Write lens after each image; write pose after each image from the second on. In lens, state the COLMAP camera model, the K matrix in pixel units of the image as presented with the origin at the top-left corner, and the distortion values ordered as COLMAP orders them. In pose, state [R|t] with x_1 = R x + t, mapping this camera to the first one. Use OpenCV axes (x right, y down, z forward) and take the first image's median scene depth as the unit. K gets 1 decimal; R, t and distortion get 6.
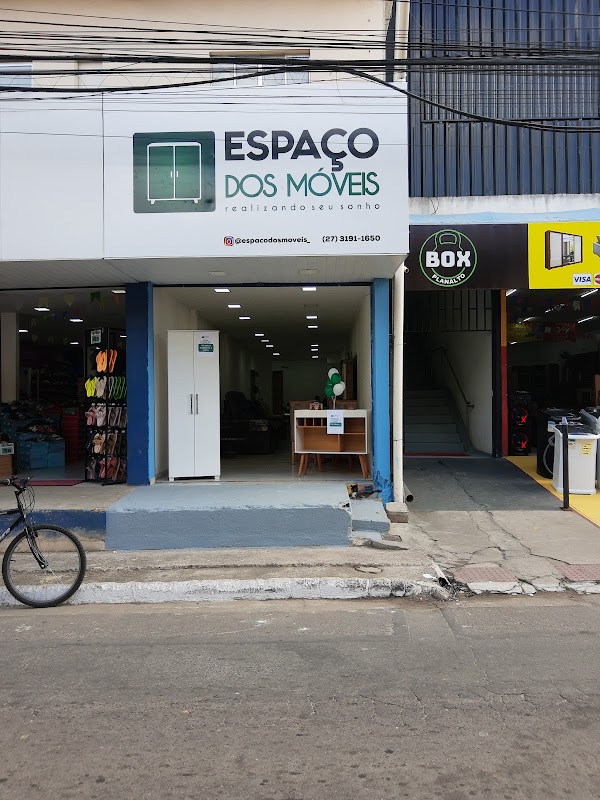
lens RADIAL K [[625.7, 0, 300.0], [0, 625.7, 400.0], [0, 0, 1]] dist [-0.056041, 0.064722]
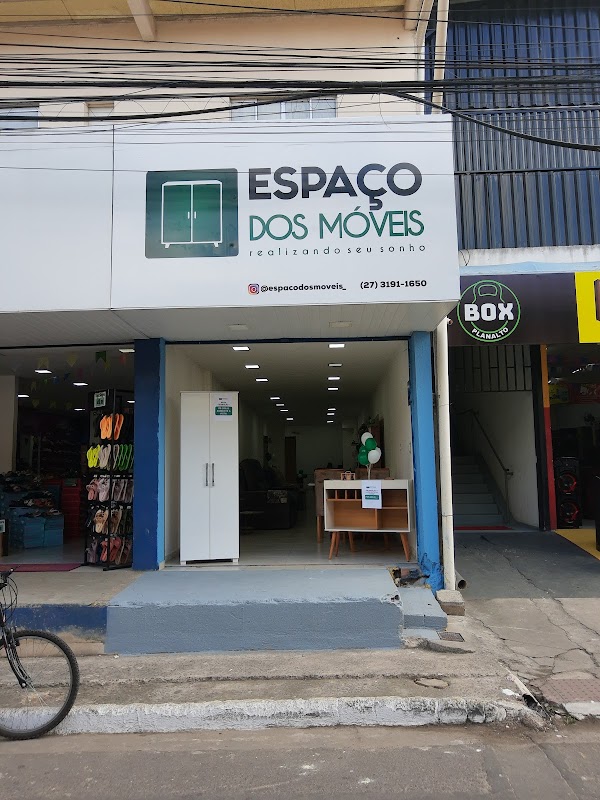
lens RADIAL K [[625.7, 0, 300.0], [0, 625.7, 400.0], [0, 0, 1]] dist [-0.056041, 0.064722]
pose [[0.999926, -0.008784, -0.008448, -0.042613], [0.007843, 0.994379, -0.105589, -0.005787], [0.009328, 0.105515, 0.994374, 0.143741]]
